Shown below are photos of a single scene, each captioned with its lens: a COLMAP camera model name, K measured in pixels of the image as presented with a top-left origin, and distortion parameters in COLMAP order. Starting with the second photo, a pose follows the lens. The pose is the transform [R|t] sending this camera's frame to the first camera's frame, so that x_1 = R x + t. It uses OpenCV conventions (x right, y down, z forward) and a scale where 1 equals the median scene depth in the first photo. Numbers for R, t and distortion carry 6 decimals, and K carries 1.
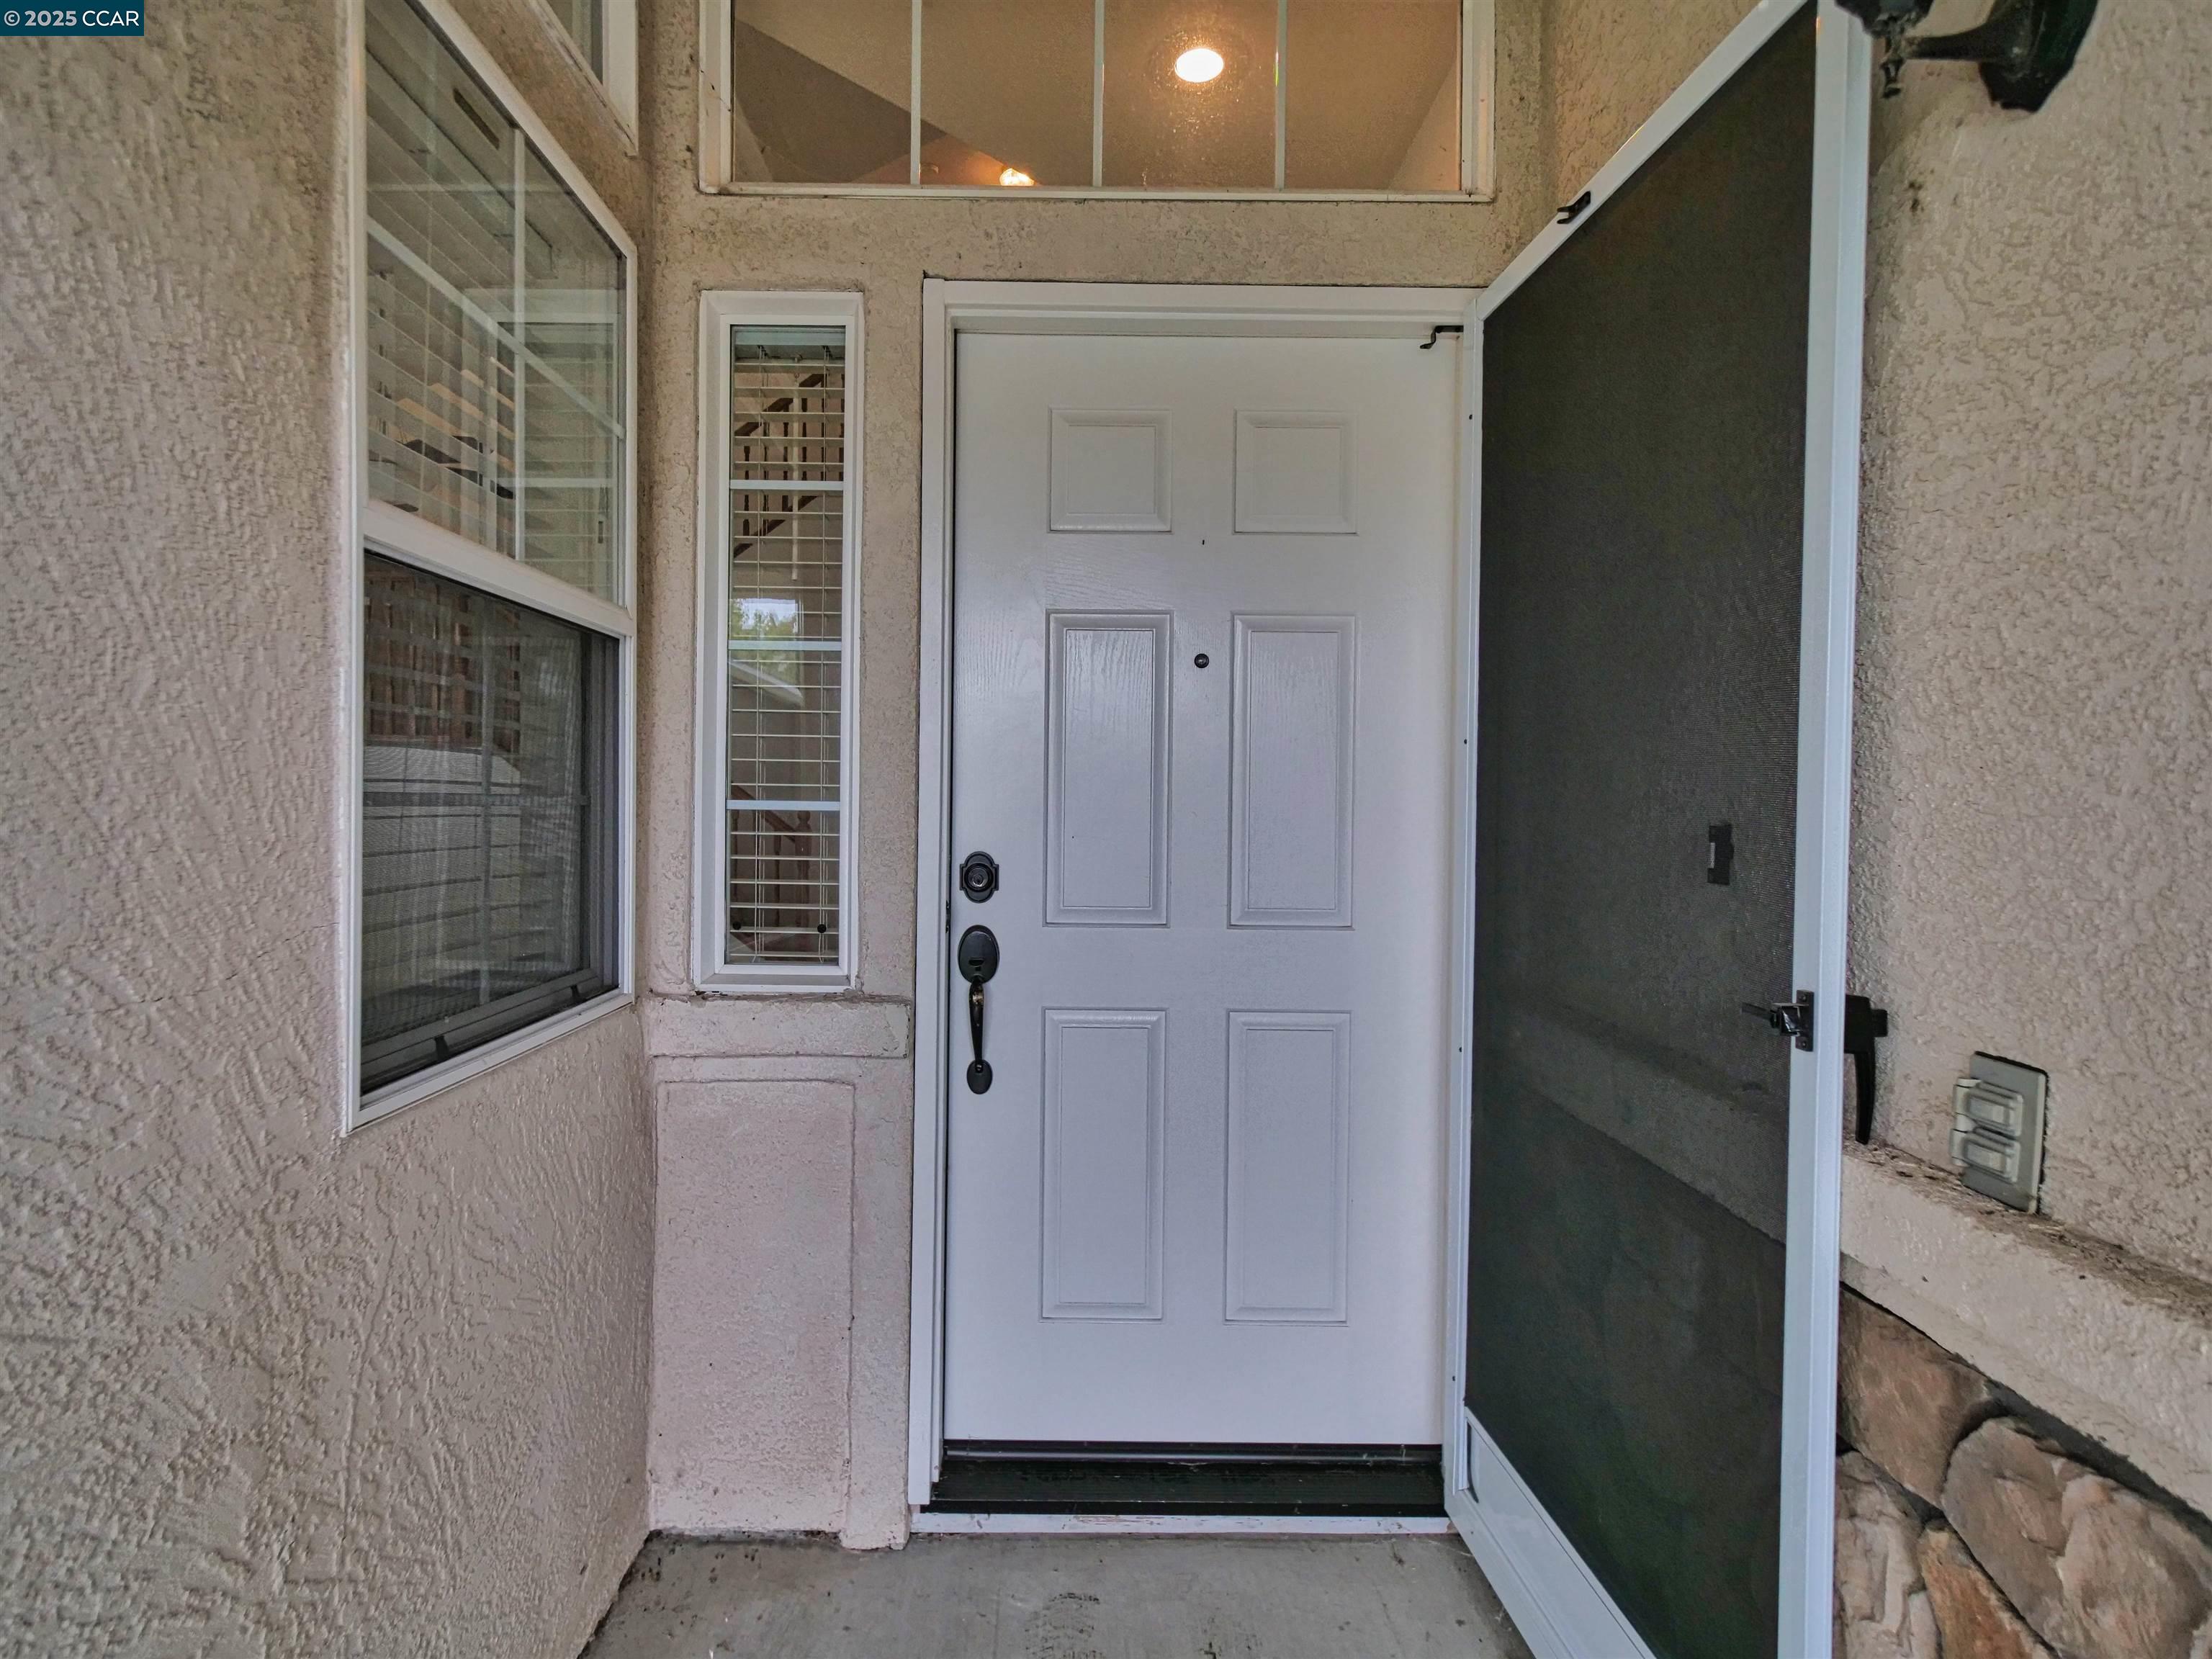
lens RADIAL K [[1129.7, 0, 1106.0], [0, 1129.7, 829.5], [0, 0, 1]] dist [0.000361, 0.000066]
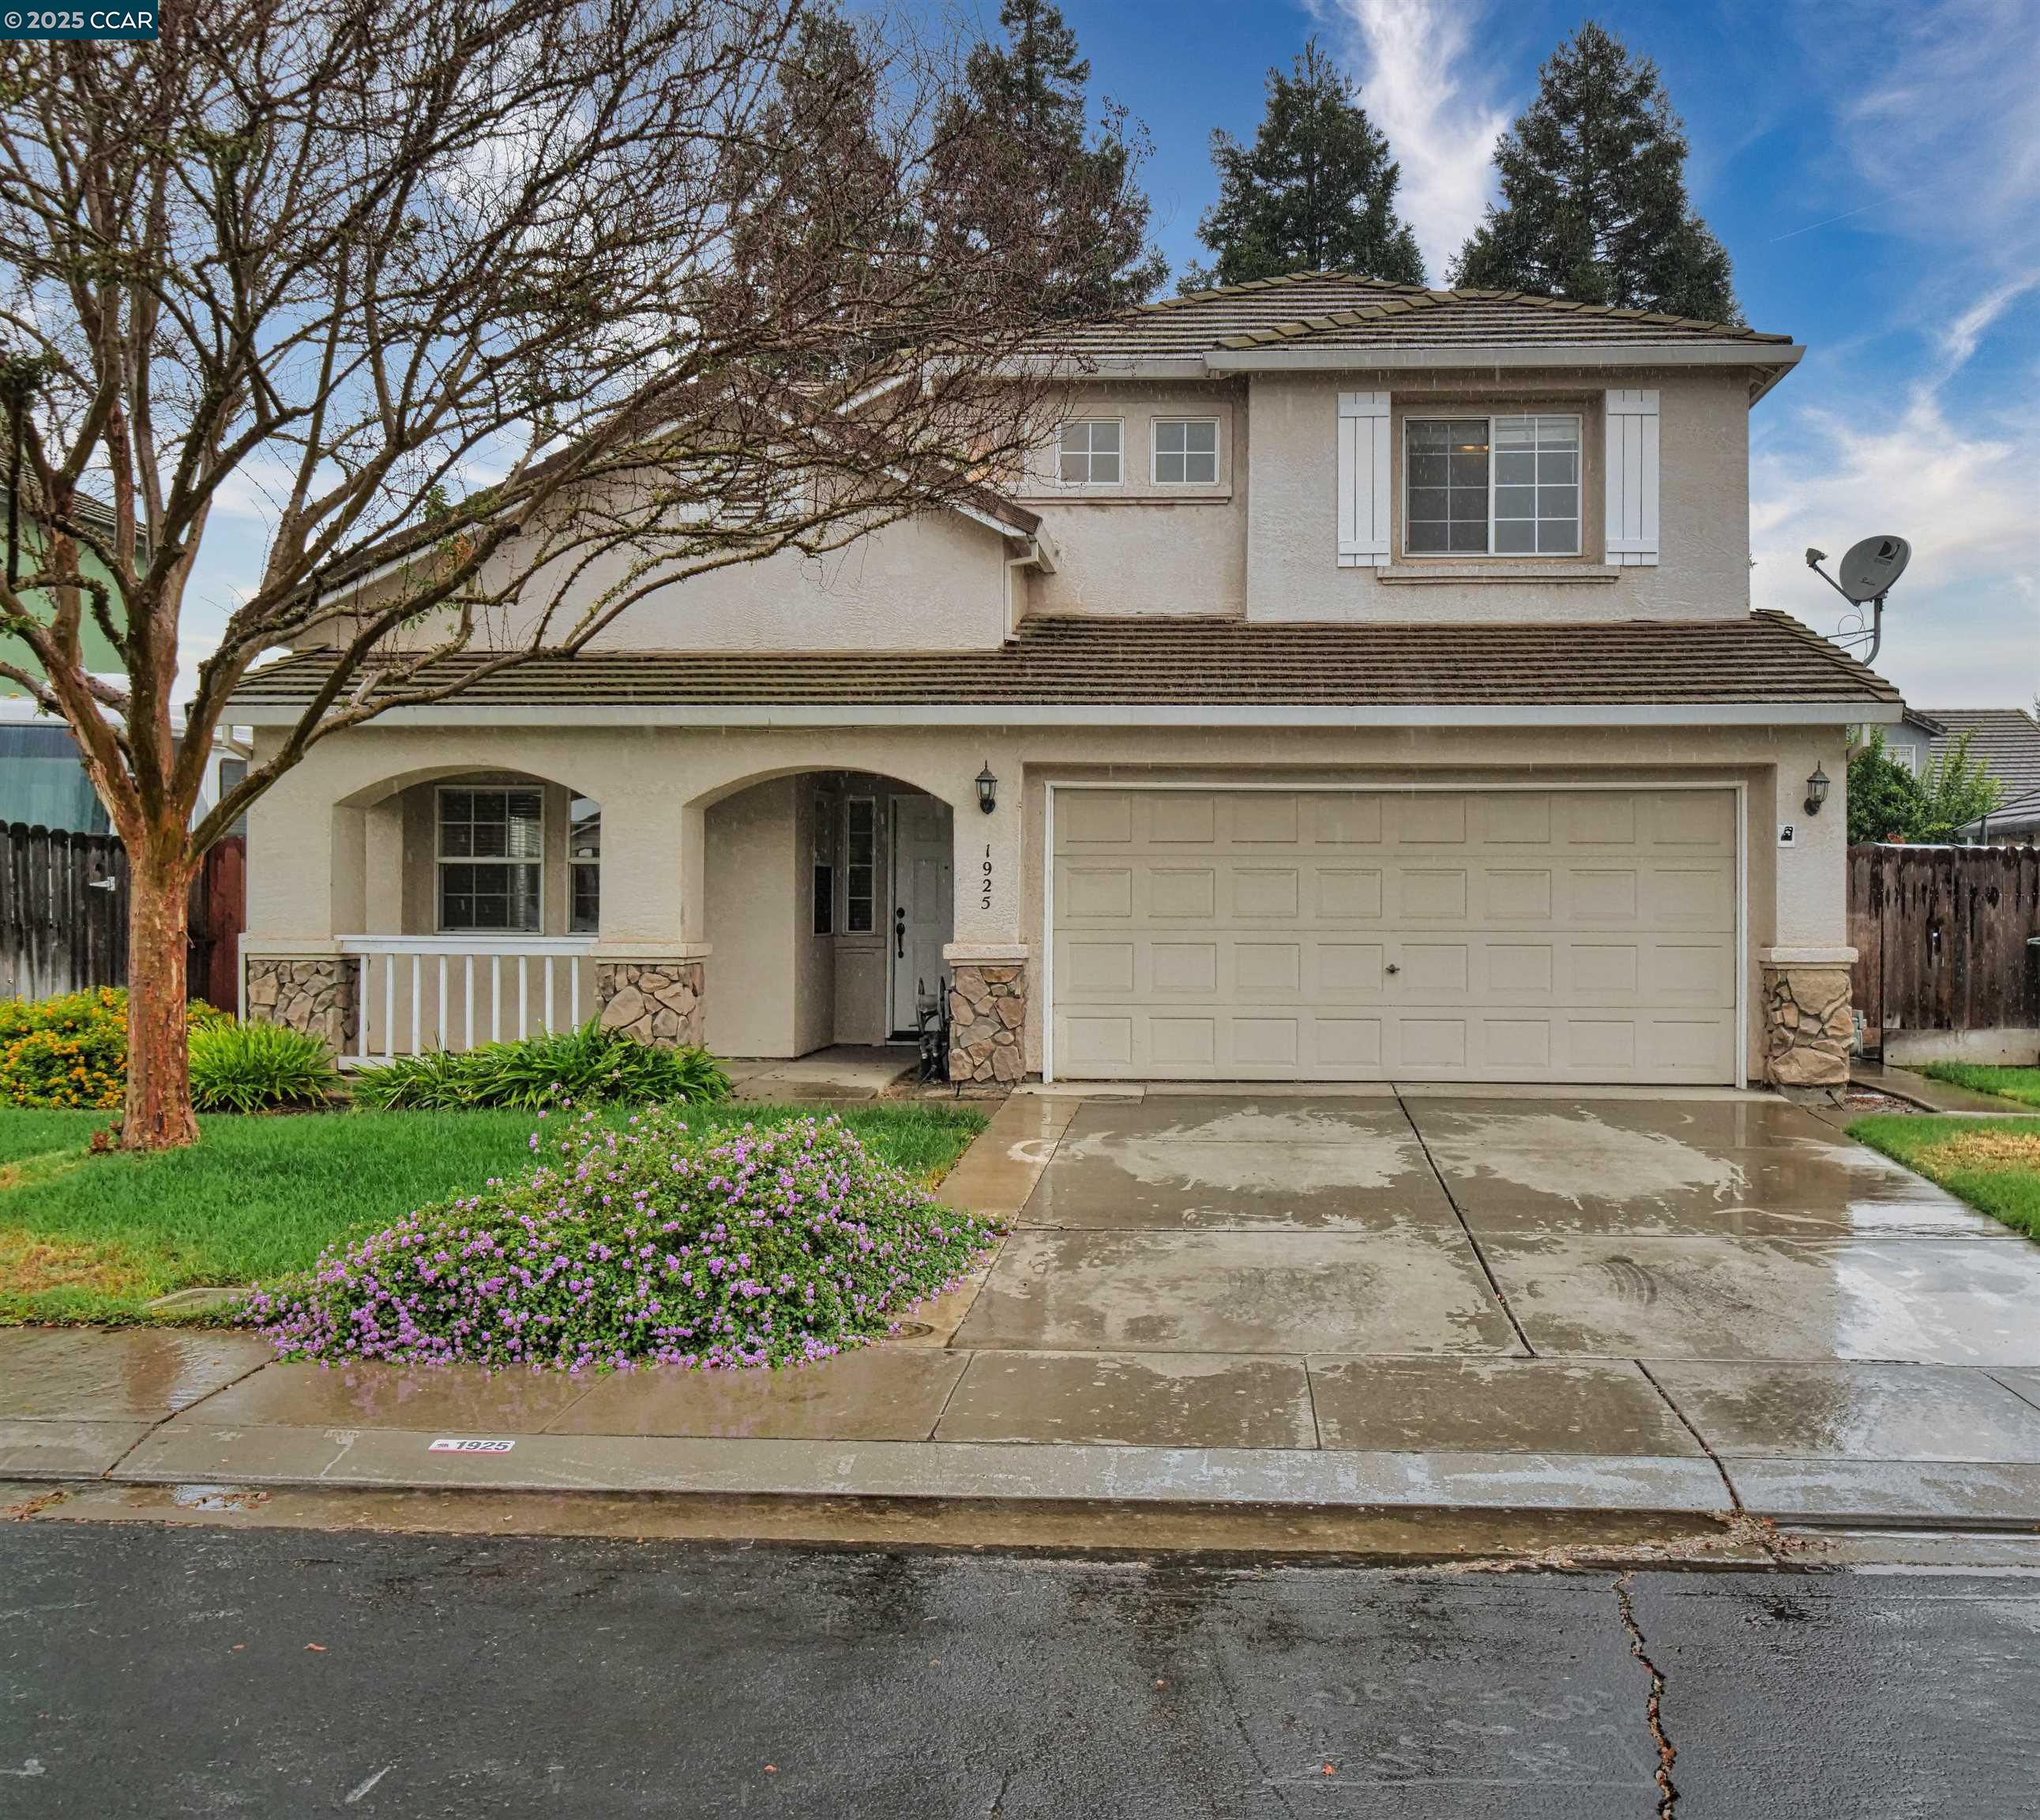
lens RADIAL K [[1880.8, 0, 1199.4], [0, 1880.8, 881.9], [0, 0, 1]] dist [-0.002948, 0.014096]
pose [[0.998900, -0.005870, -0.046527, 1.601823], [0.004620, 0.999627, -0.026929, 0.137915], [0.046667, 0.026685, 0.998554, -7.248187]]
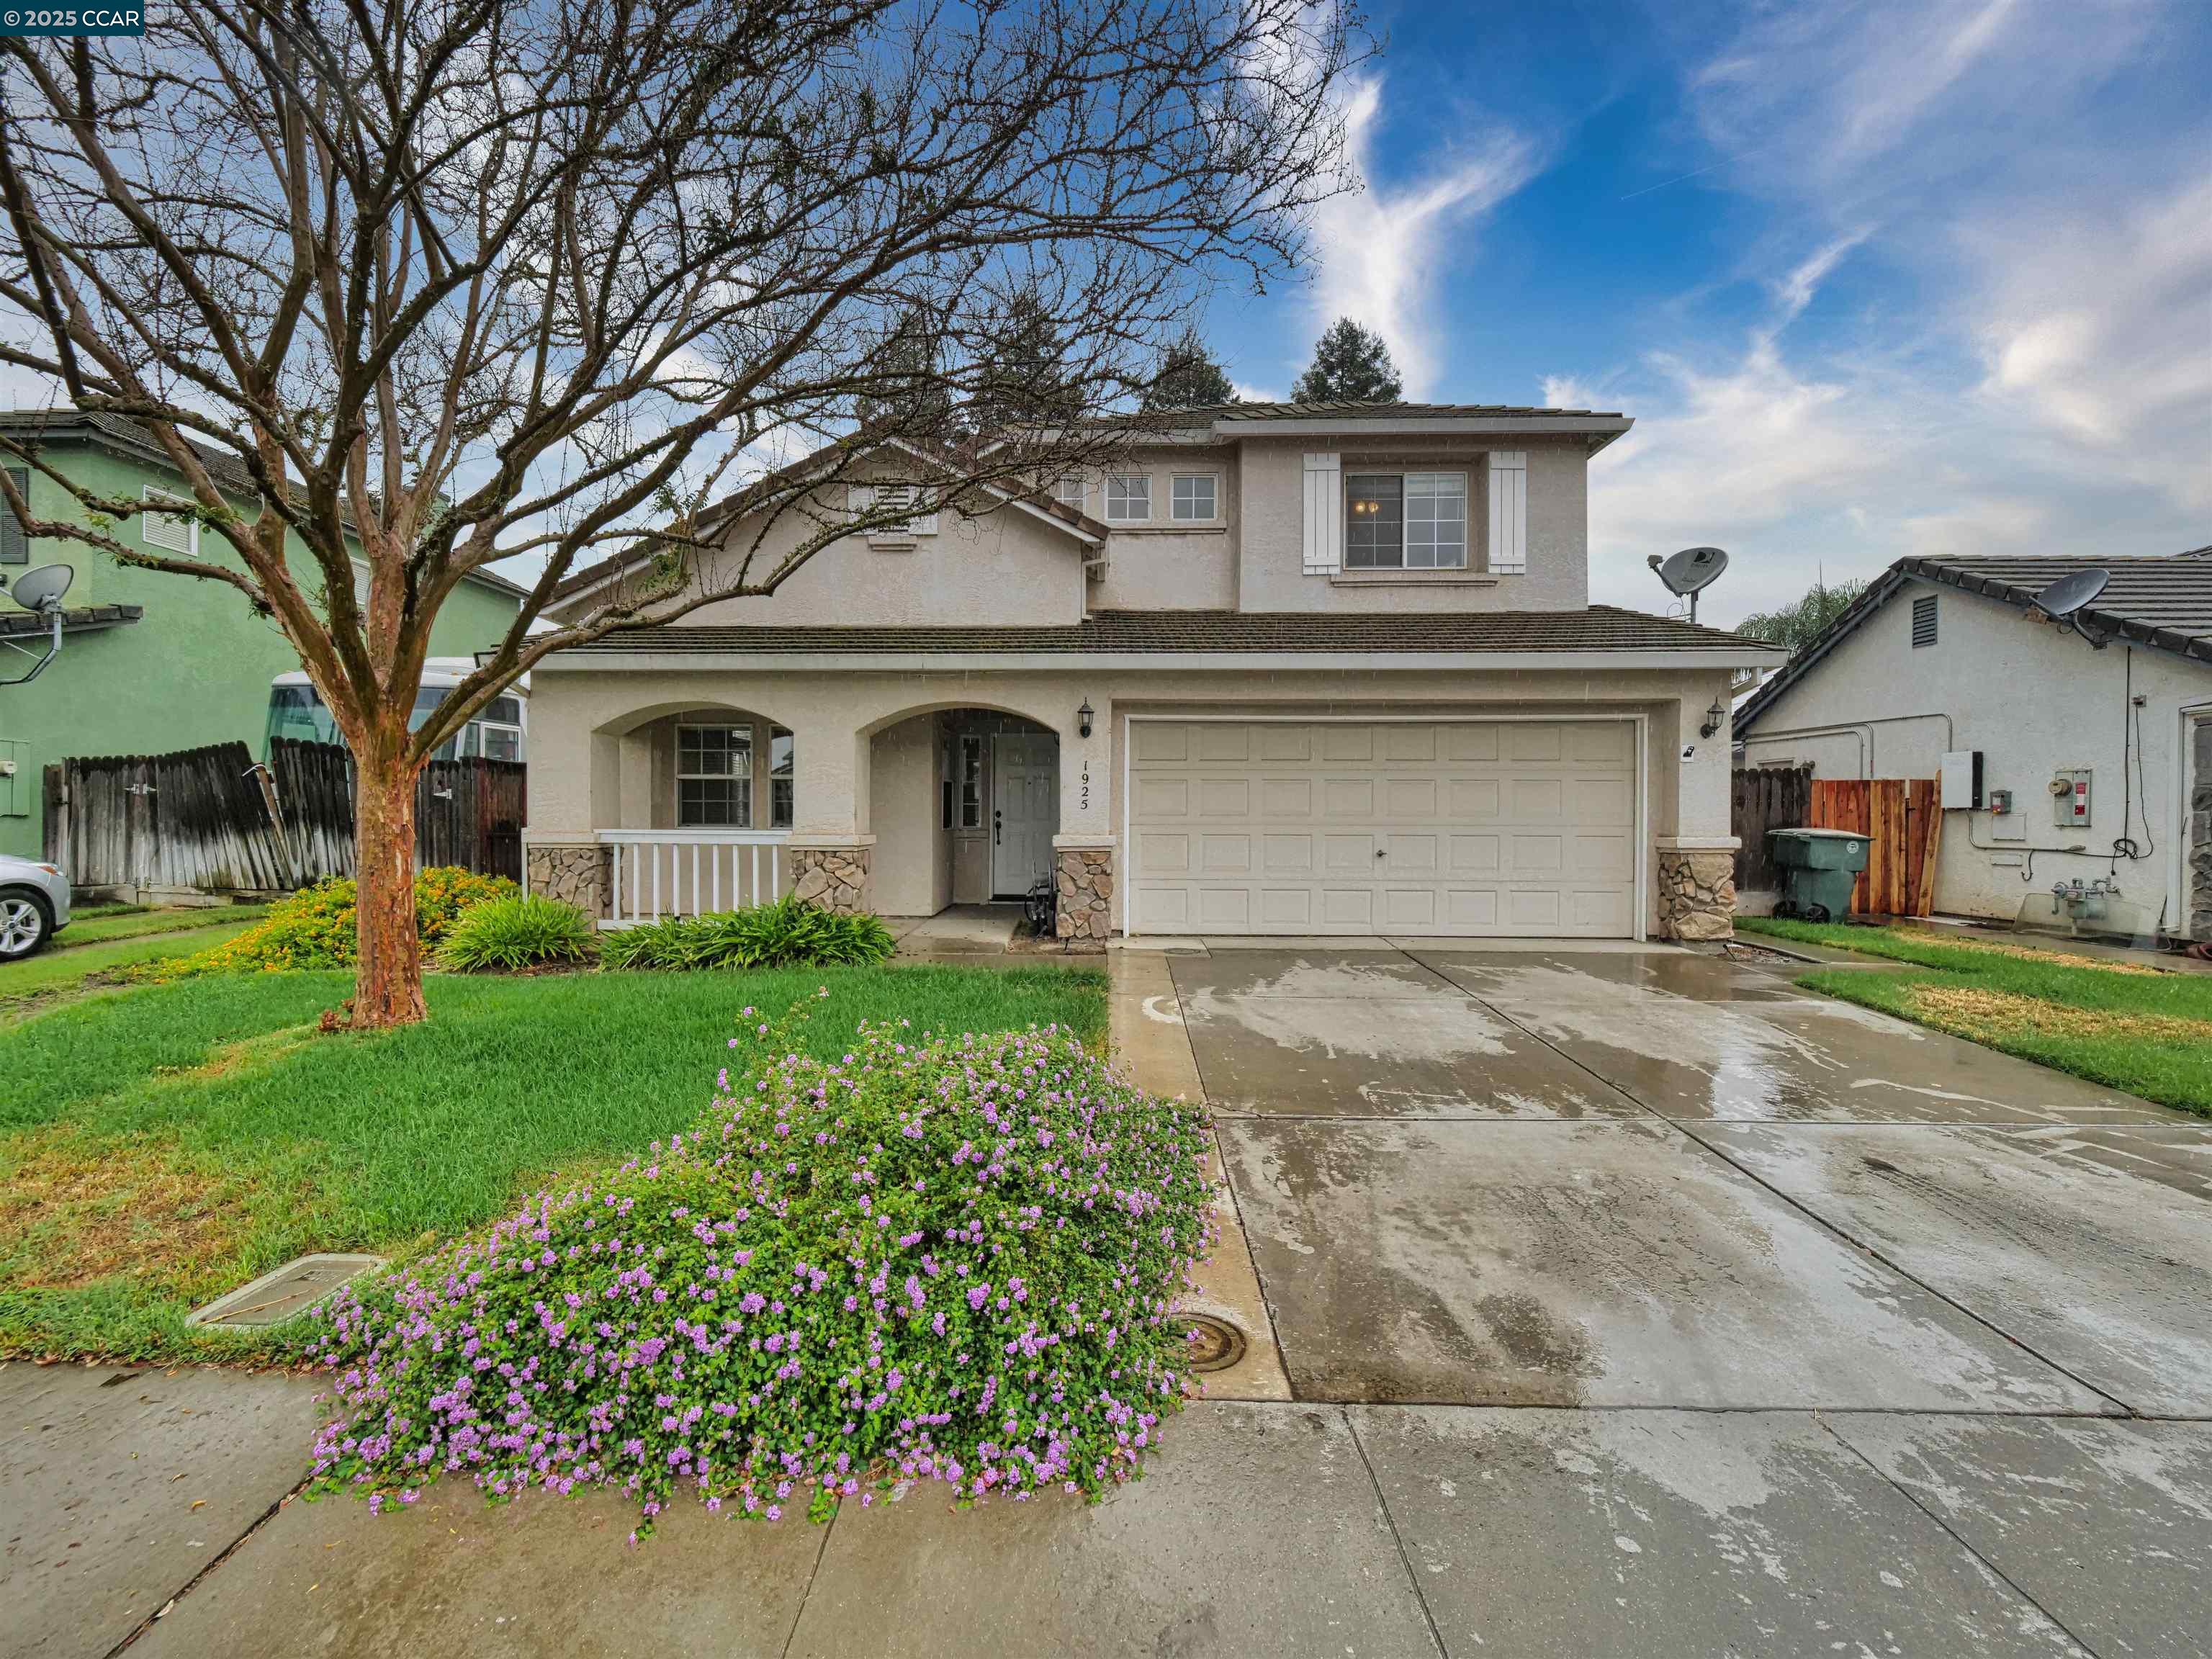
lens RADIAL K [[916.5, 0, 1096.7], [0, 916.5, 821.6], [0, 0, 1]] dist [-0.000916, -0.000632]
pose [[0.999505, -0.006053, -0.030876, 0.708592], [0.005786, 0.999945, -0.008714, 0.148731], [0.030927, 0.008531, 0.999485, -4.905442]]
